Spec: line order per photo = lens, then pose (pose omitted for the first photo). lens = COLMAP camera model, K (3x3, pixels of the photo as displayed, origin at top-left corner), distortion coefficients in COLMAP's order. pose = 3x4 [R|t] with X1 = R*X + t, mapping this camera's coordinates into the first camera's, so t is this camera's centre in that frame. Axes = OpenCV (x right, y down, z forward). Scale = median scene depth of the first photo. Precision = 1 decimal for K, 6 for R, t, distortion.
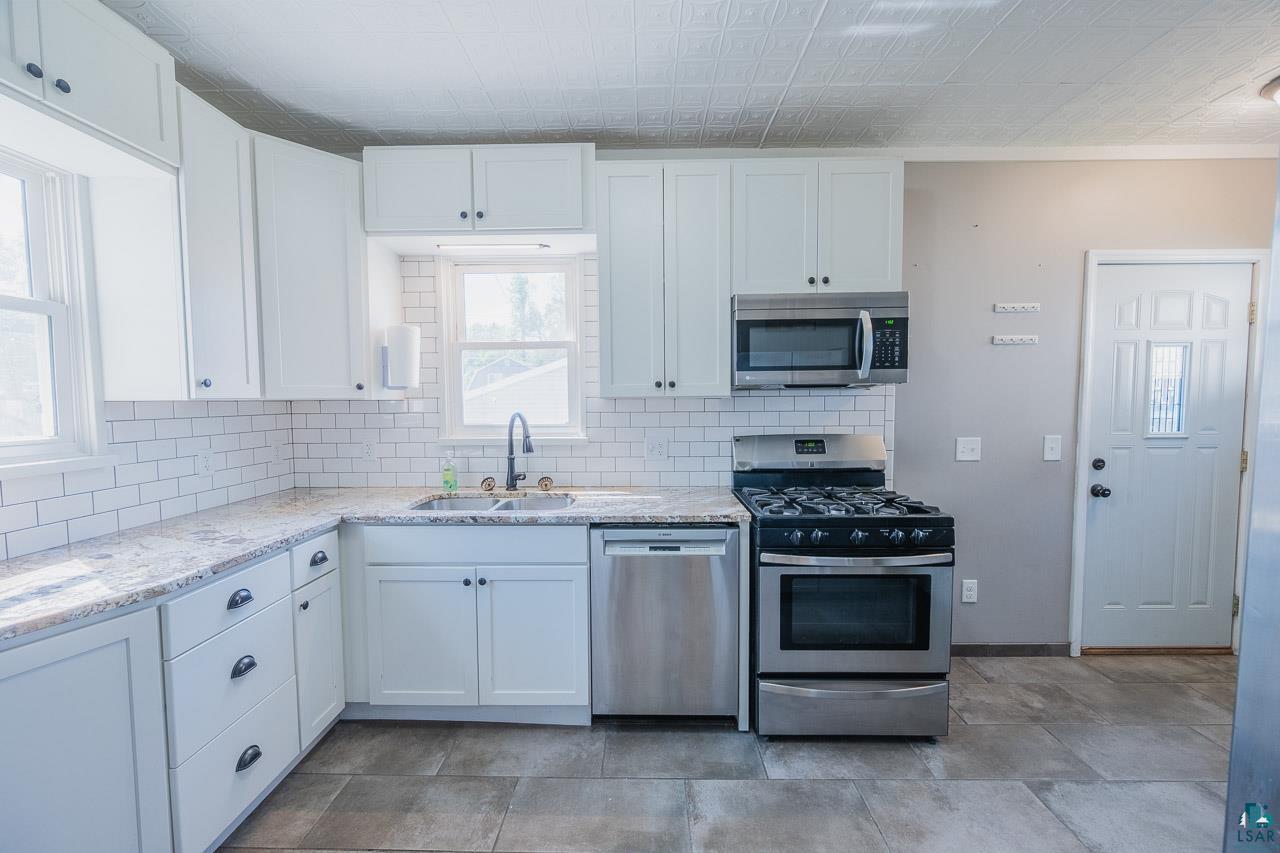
lens RADIAL K [[498.4, 0, 640.0], [0, 498.4, 426.5], [0, 0, 1]] dist [-0.001797, -0.000205]
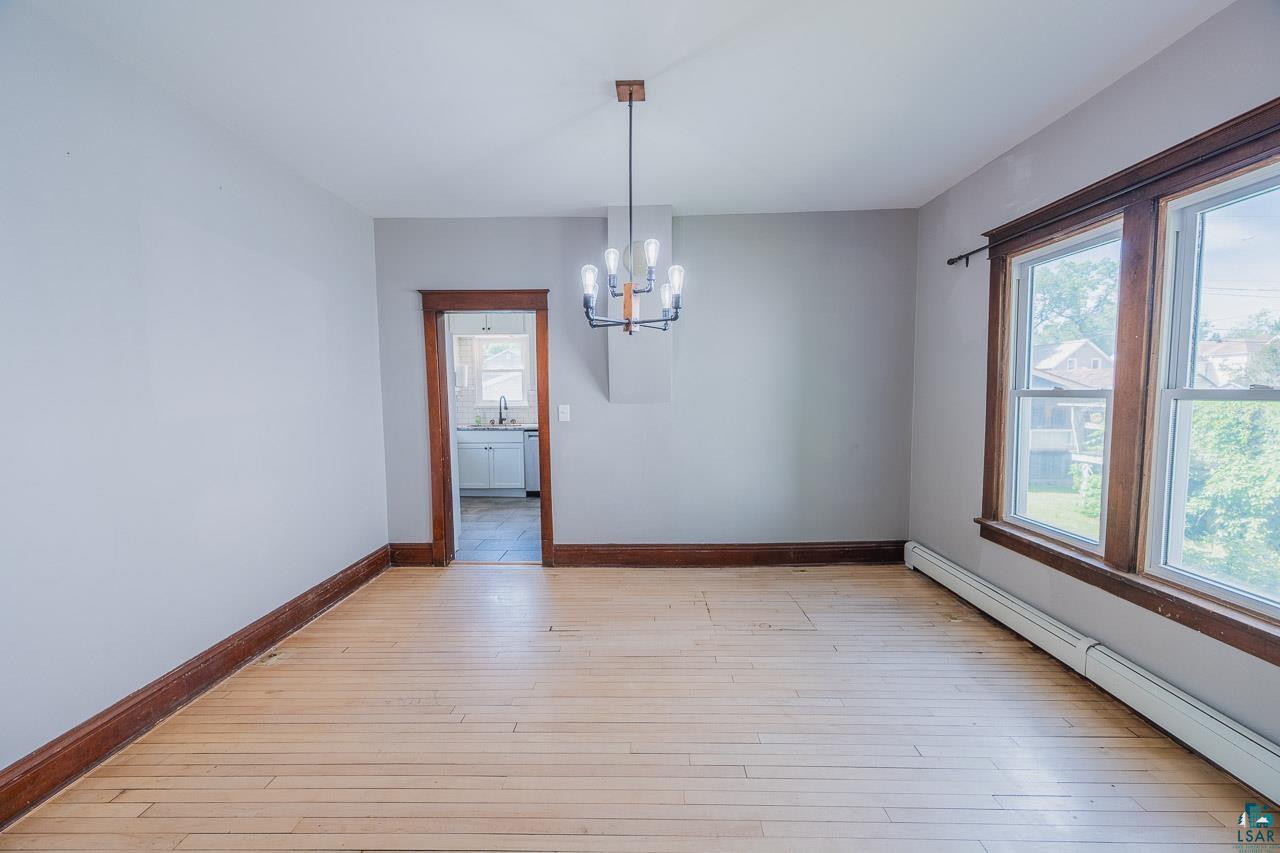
lens RADIAL K [[498.4, 0, 640.0], [0, 498.4, 426.5], [0, 0, 1]] dist [-0.001797, -0.000205]
pose [[0.999992, 0.000514, -0.003982, 0.580267], [-0.000432, 0.999790, 0.020488, 0.094267], [0.003992, -0.020486, 0.999782, -1.942452]]
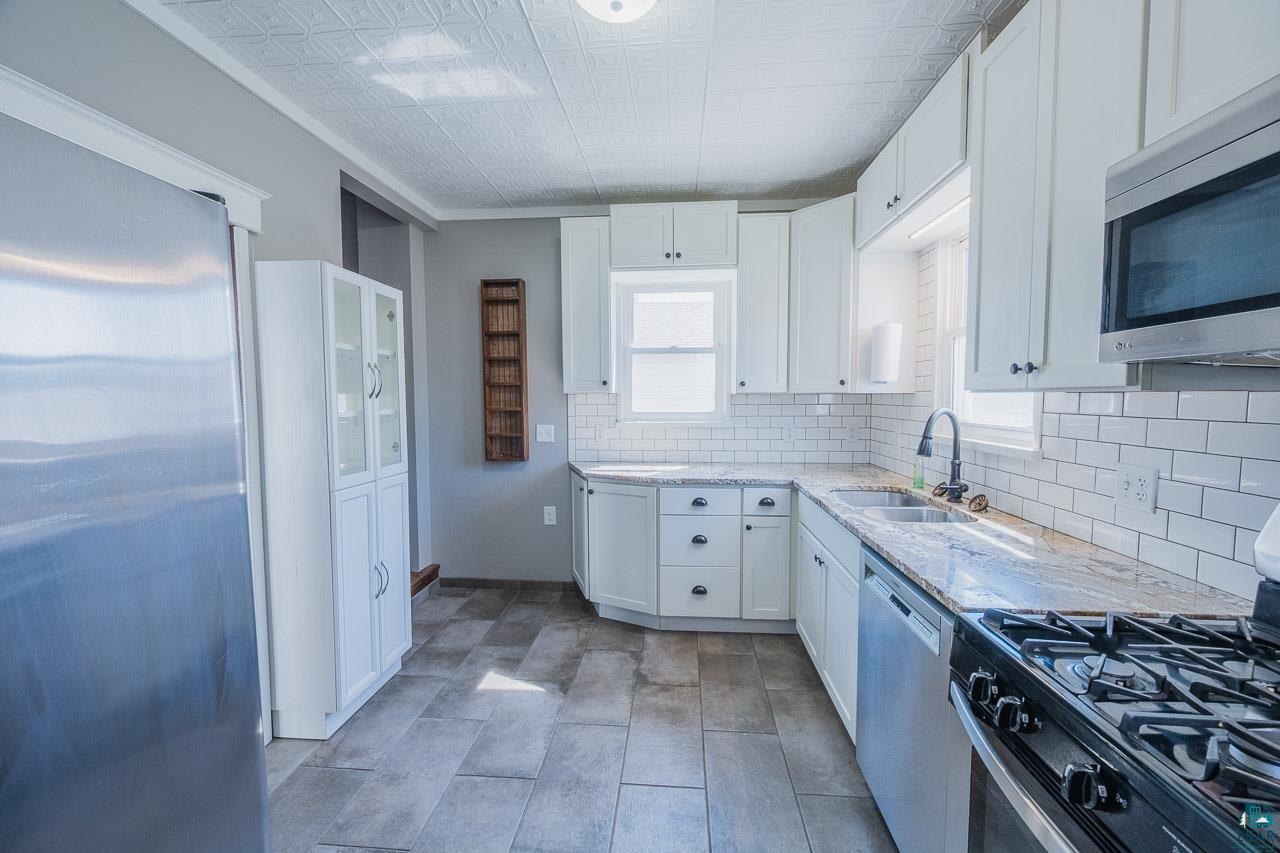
lens RADIAL K [[498.4, 0, 640.0], [0, 498.4, 426.5], [0, 0, 1]] dist [-0.001797, -0.000205]
pose [[-0.071757, 0.067876, -0.995110, 0.692034], [-0.048585, 0.996260, 0.071458, -0.036216], [0.996238, 0.053475, -0.068191, 0.605602]]
